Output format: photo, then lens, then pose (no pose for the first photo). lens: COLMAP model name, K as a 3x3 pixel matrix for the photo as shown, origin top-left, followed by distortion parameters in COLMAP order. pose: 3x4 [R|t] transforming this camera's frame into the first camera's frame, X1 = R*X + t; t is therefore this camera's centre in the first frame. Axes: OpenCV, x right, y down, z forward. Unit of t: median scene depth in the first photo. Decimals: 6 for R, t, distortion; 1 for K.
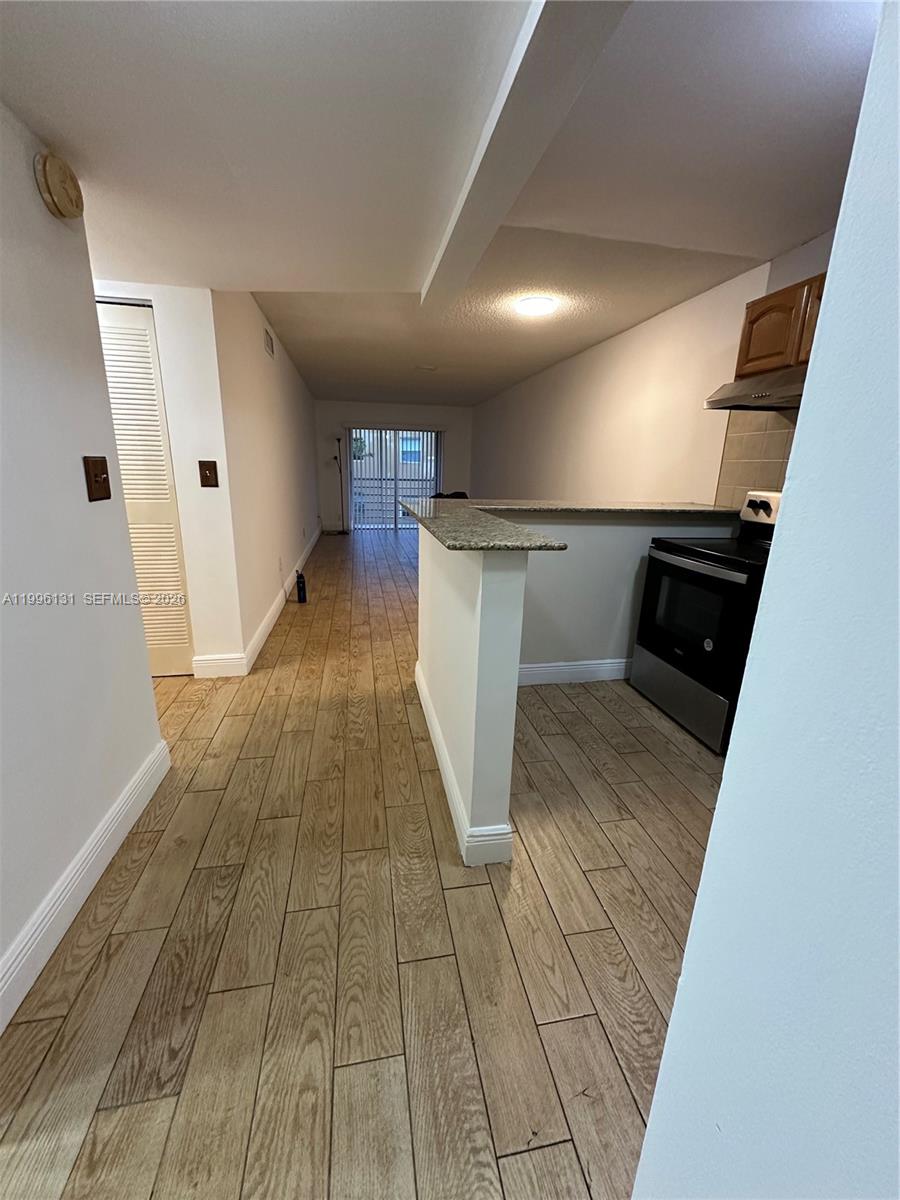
lens RADIAL K [[478.1, 0, 450.0], [0, 478.1, 600.0], [0, 0, 1]] dist [-0.001733, -0.000146]
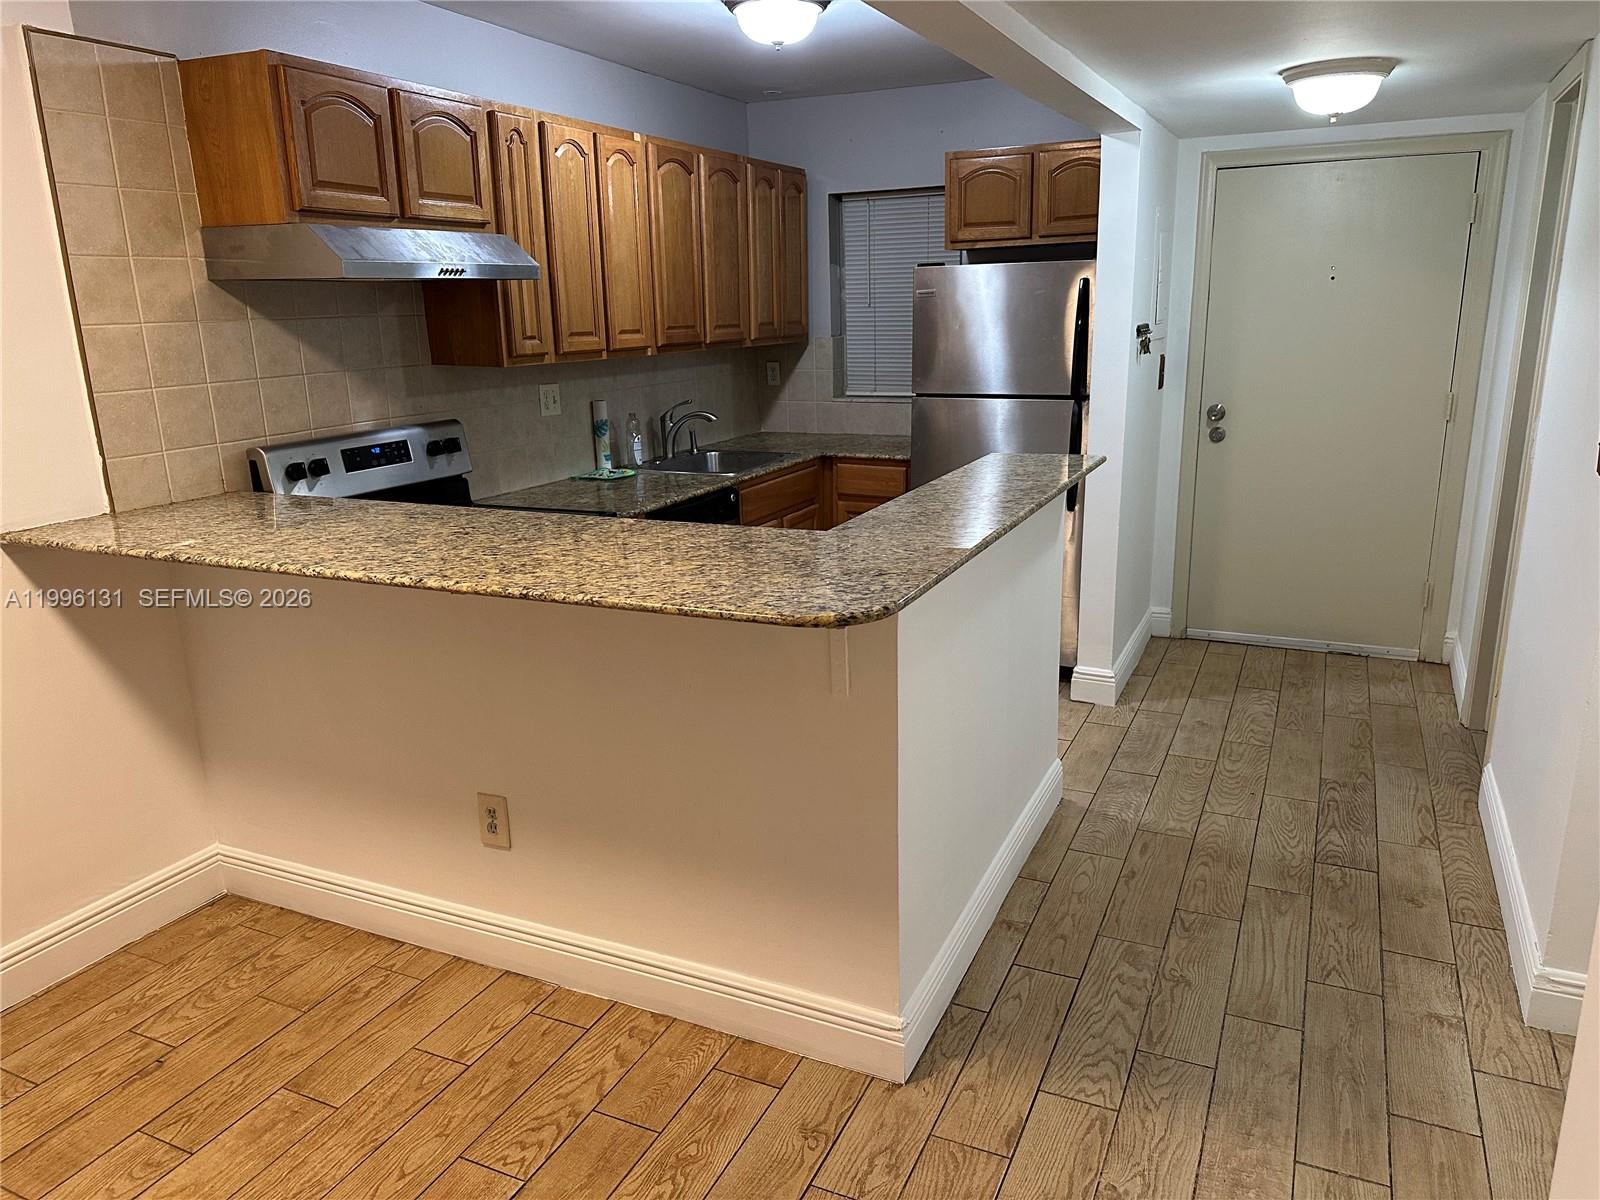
lens RADIAL K [[1130.5, 0, 800.0], [0, 1130.5, 600.0], [0, 0, 1]] dist [0.057768, -0.066774]
pose [[-0.812123, -0.154519, 0.562655, -0.499496], [0.163512, 0.865392, 0.473667, -0.621994], [-0.560108, 0.476676, -0.677539, 1.751898]]
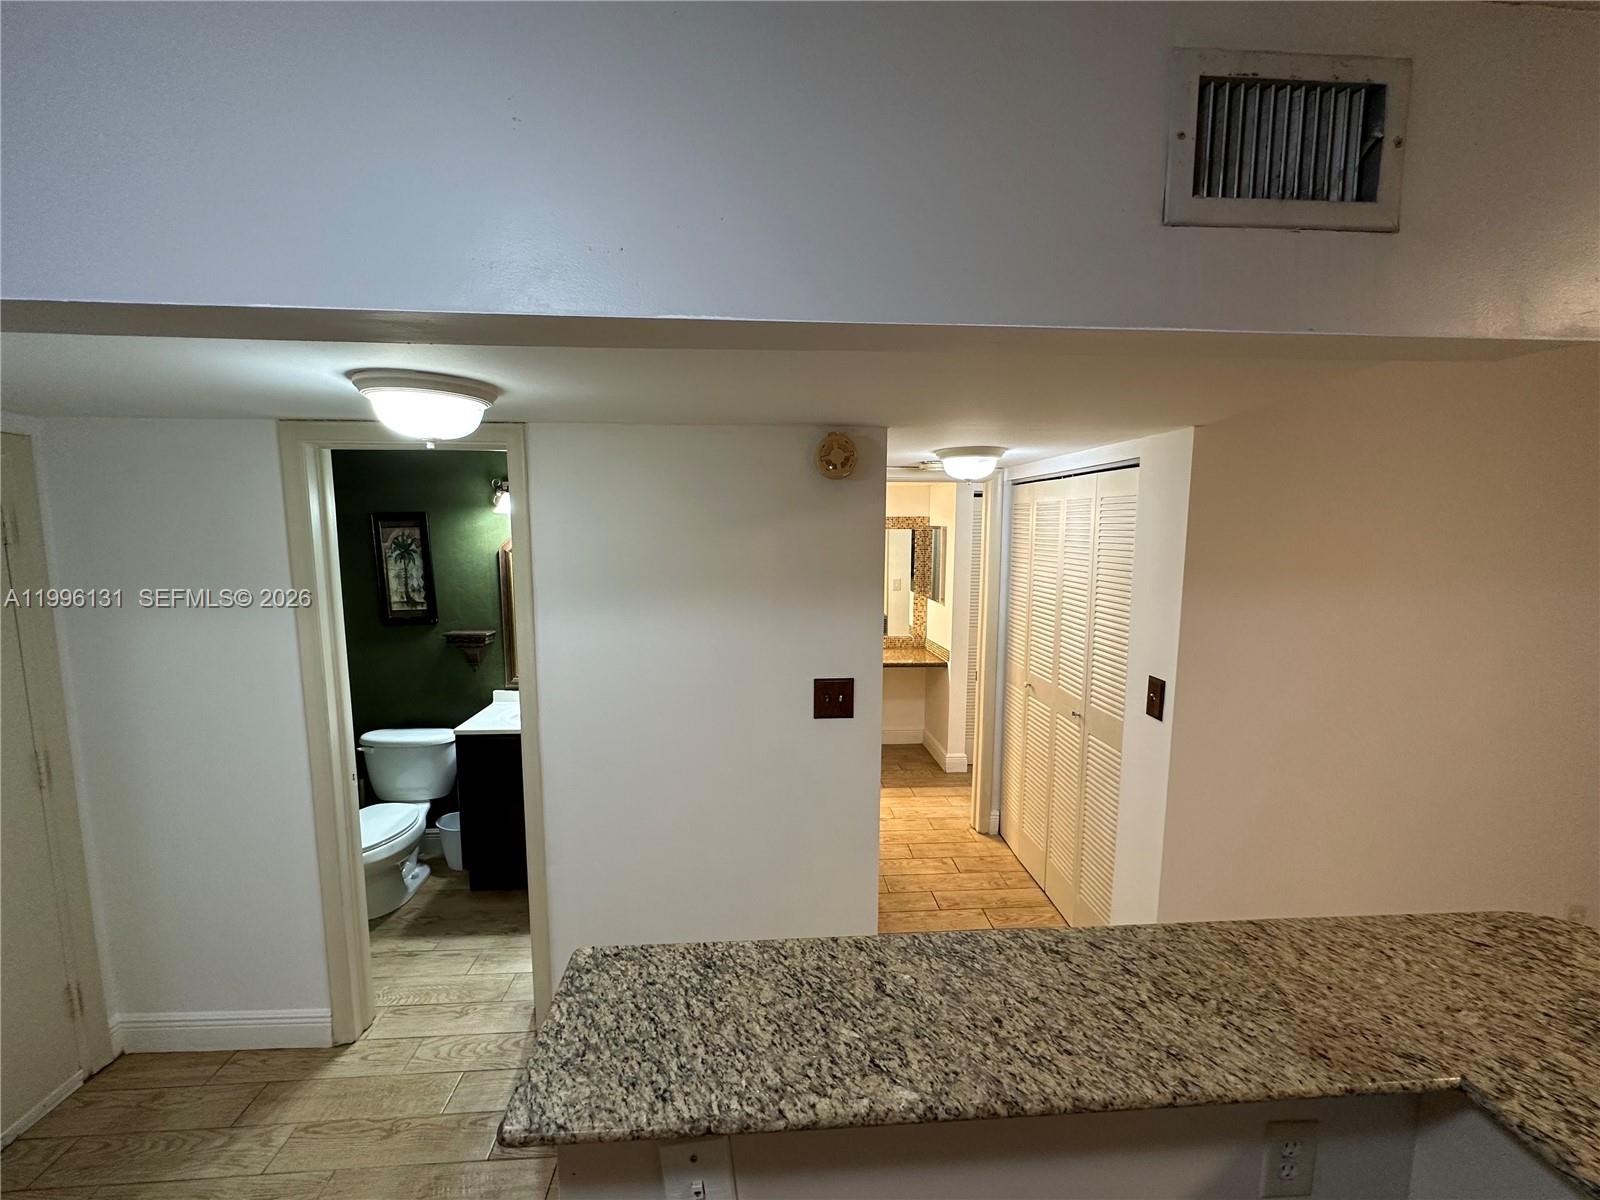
lens RADIAL K [[637.5, 0, 800.0], [0, 637.5, 600.0], [0, 0, 1]] dist [-0.001733, -0.000146]
pose [[-0.118451, 0.091176, -0.988765, 0.406098], [-0.274525, 0.953955, 0.120853, -0.399060], [0.954257, 0.285756, -0.087966, 0.656357]]
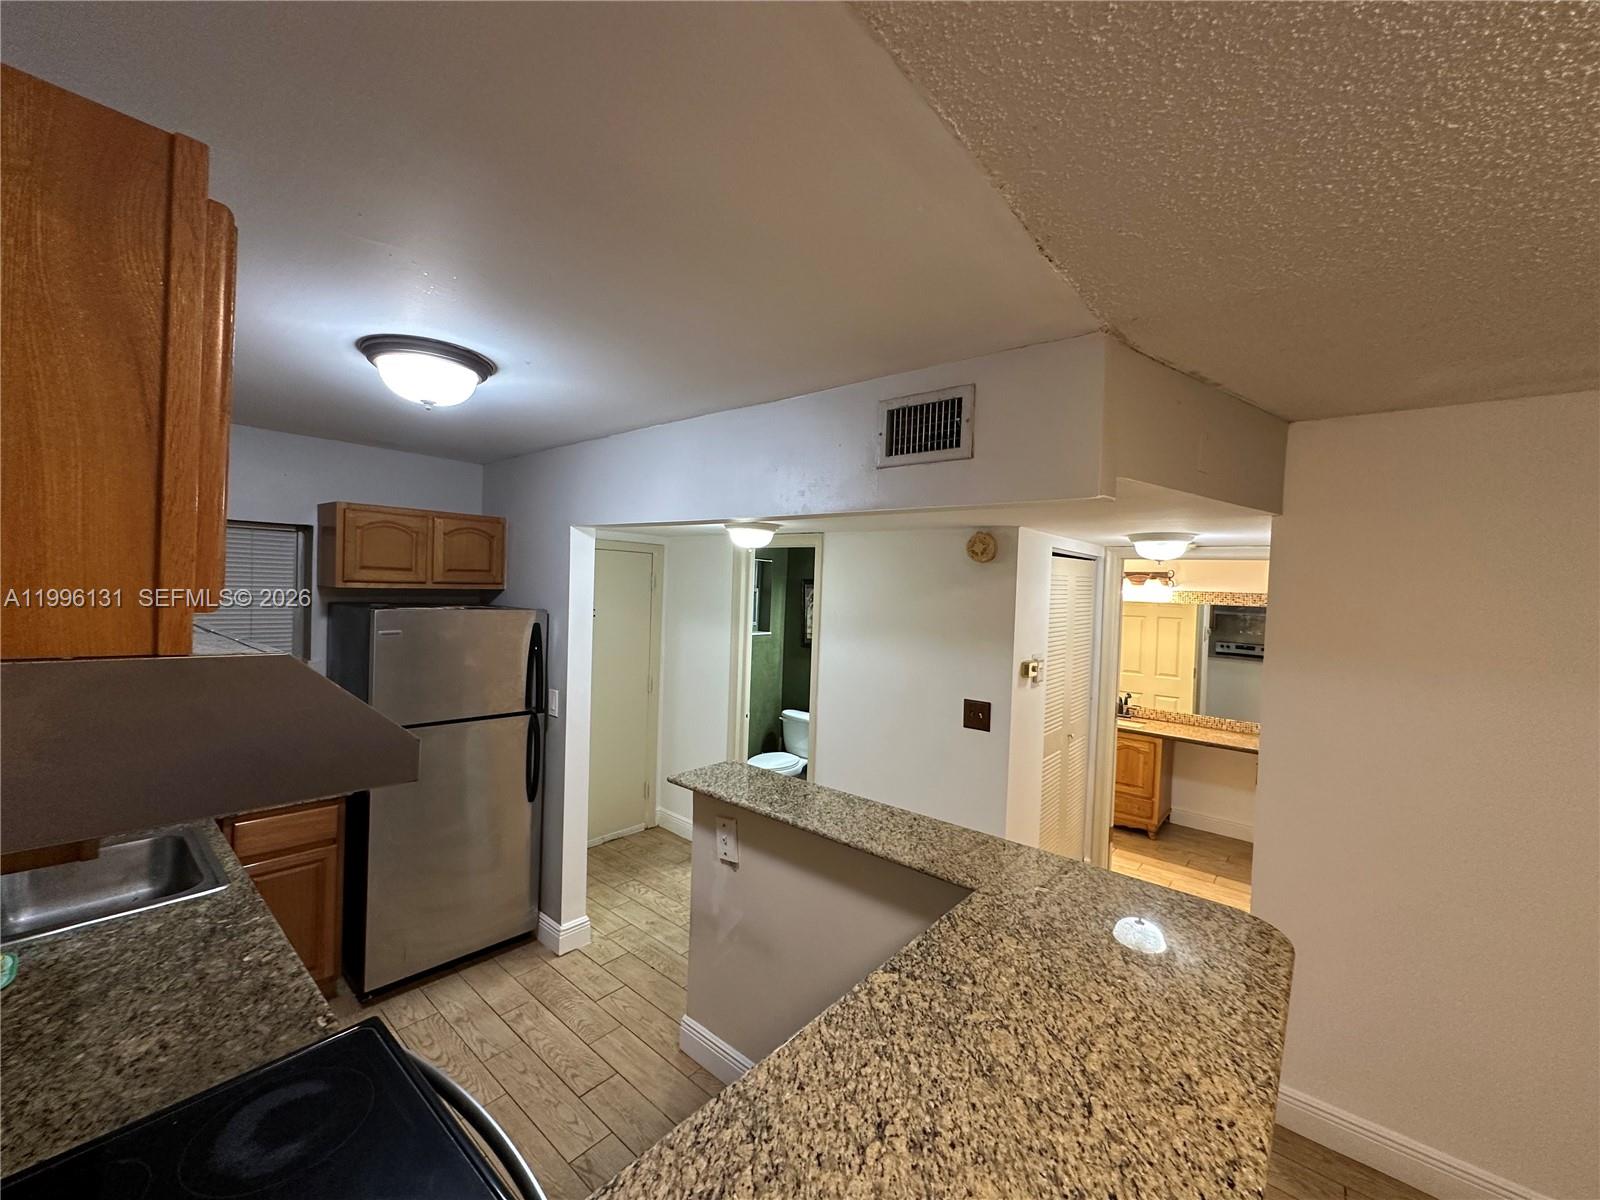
lens RADIAL K [[637.5, 0, 800.0], [0, 637.5, 600.0], [0, 0, 1]] dist [-0.001733, -0.000146]
pose [[-0.771406, -0.036003, -0.635324, 0.616190], [-0.224349, 0.949678, 0.218586, -0.591225], [0.595483, 0.311153, -0.740665, 1.332932]]
